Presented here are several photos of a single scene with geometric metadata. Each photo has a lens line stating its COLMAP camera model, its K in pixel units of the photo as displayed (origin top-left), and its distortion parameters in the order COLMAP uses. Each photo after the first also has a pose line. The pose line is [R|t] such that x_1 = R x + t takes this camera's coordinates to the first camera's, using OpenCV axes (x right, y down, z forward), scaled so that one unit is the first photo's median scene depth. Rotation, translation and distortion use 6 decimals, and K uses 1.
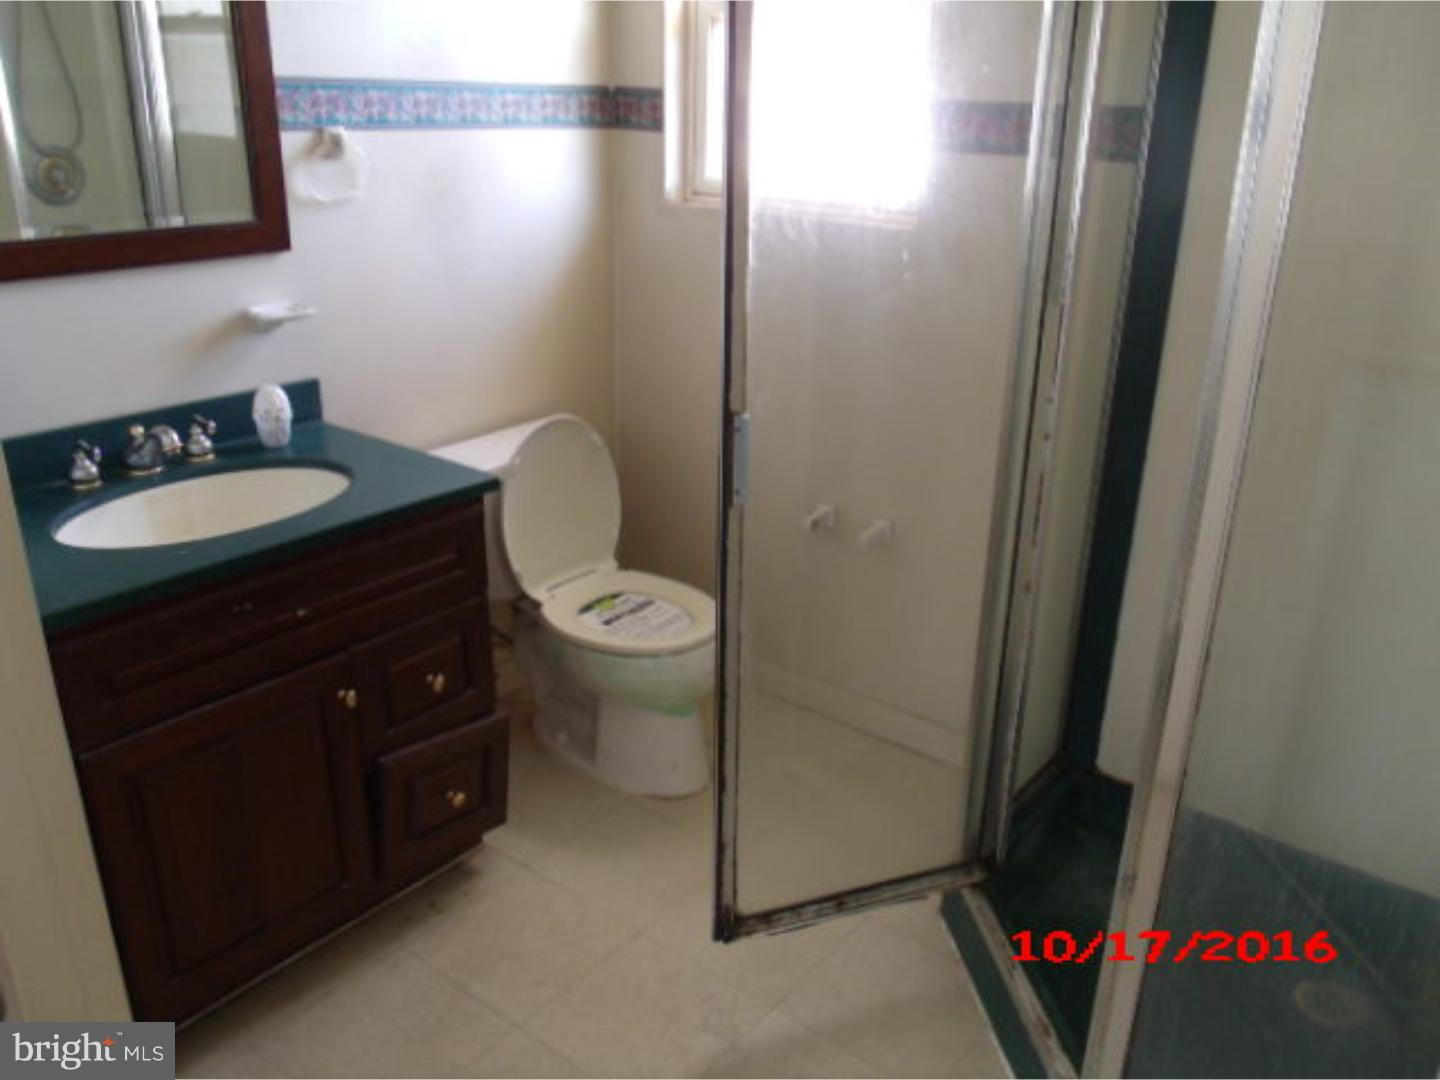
lens RADIAL K [[1134.6, 0, 720.0], [0, 1134.6, 540.0], [0, 0, 1]] dist [-0.030211, -0.005470]
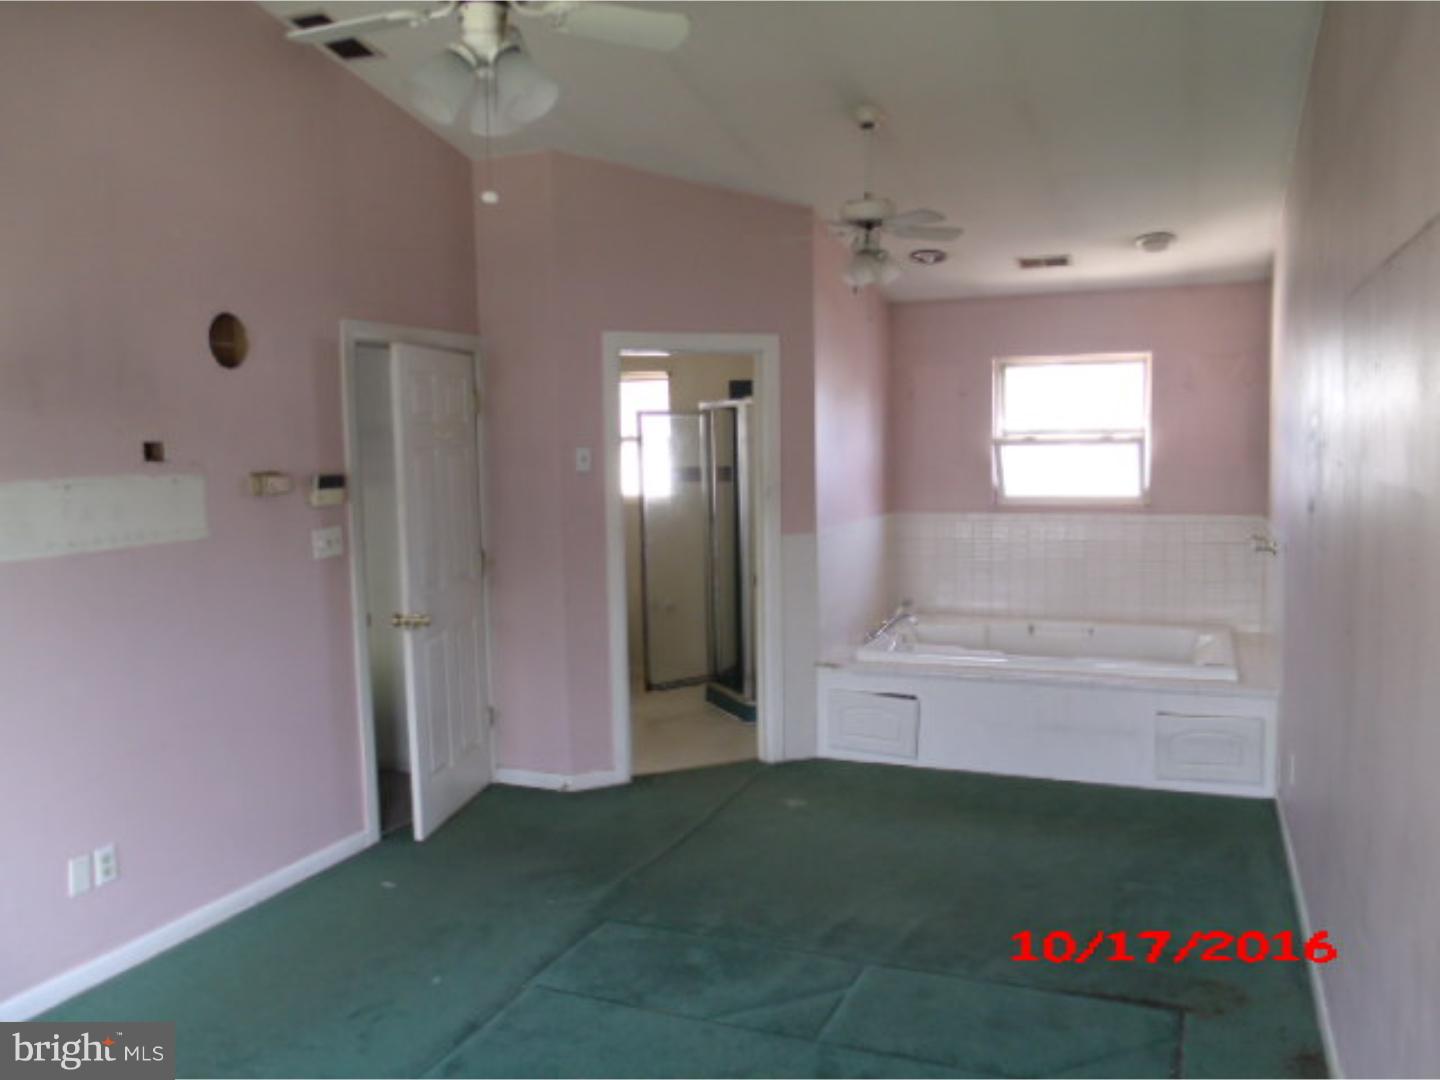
lens RADIAL K [[1134.6, 0, 720.0], [0, 1134.6, 540.0], [0, 0, 1]] dist [-0.030211, -0.005470]
pose [[0.956658, -0.055283, 0.285919, -0.756309], [0.129450, 0.960209, -0.247469, 0.783961], [-0.260862, 0.273755, 0.925748, -2.448574]]
